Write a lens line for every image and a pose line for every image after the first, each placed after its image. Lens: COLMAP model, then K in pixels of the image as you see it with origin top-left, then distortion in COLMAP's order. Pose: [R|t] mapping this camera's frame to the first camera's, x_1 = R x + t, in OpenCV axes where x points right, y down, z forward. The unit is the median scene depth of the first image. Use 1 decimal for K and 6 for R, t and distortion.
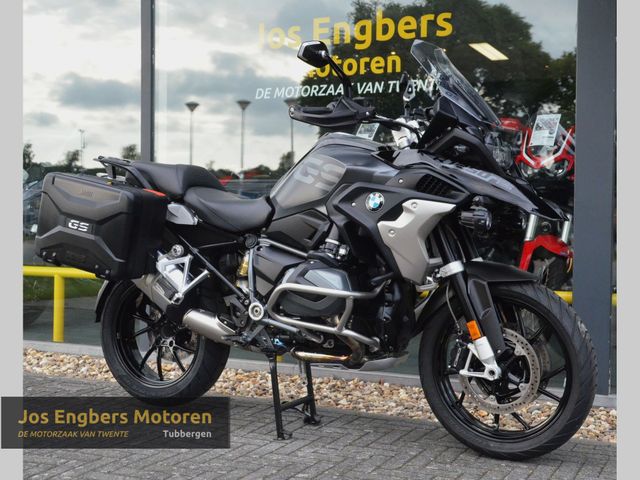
lens RADIAL K [[784.9, 0, 366.1], [0, 784.9, 246.0], [0, 0, 1]] dist [0.008017, 0.000000]
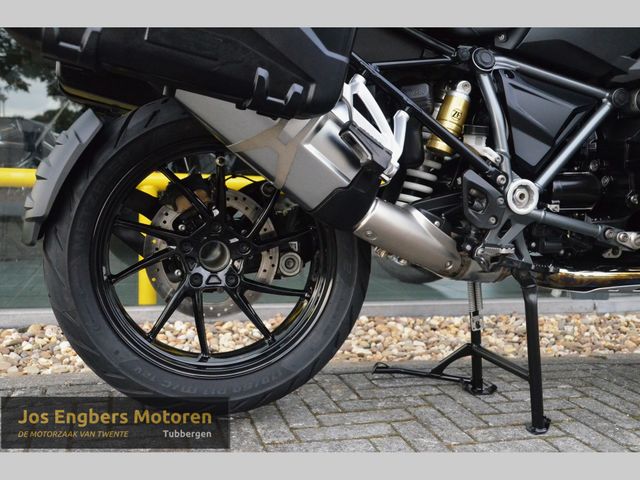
lens RADIAL K [[688.3, 0, 319.2], [0, 688.3, 265.6], [0, 0, 1]] dist [-0.004205, 0.000000]
pose [[0.780009, -0.066513, 0.622223, -0.569501], [-0.005374, 0.993587, 0.112946, 0.085015], [-0.625745, -0.091443, 0.774649, 0.799169]]
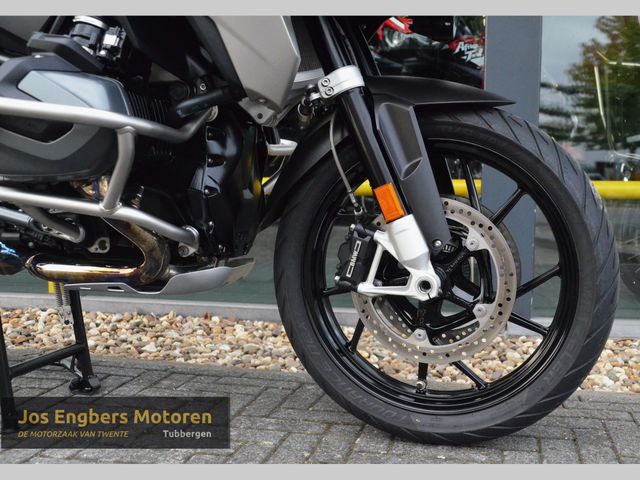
lens RADIAL K [[688.3, 0, 349.9], [0, 688.3, 258.3], [0, 0, 1]] dist [-0.004205, 0.000000]
pose [[0.975874, -0.026203, 0.216757, 0.016162], [0.006925, 0.995988, 0.089224, 0.099980], [-0.218225, -0.085570, 0.972140, 0.557014]]
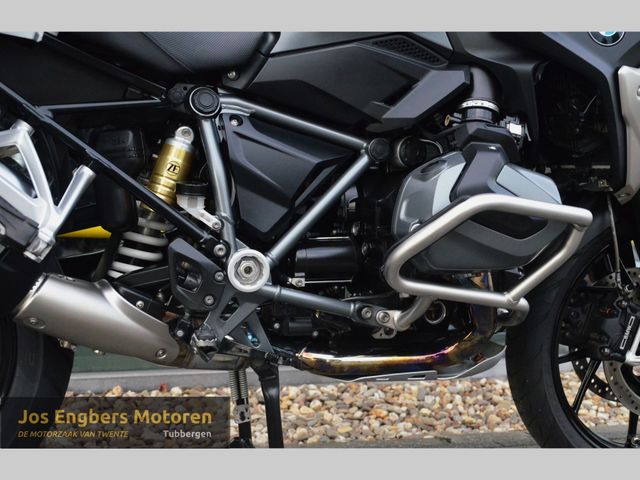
lens RADIAL K [[813.5, 0, 326.5], [0, 813.5, 264.9], [0, 0, 1]] dist [0.086026, 0.000000]
pose [[0.728161, -0.041905, 0.684124, -0.441276], [-0.015821, 0.996836, 0.077899, 0.050148], [-0.685224, -0.067546, 0.725194, 0.718326]]
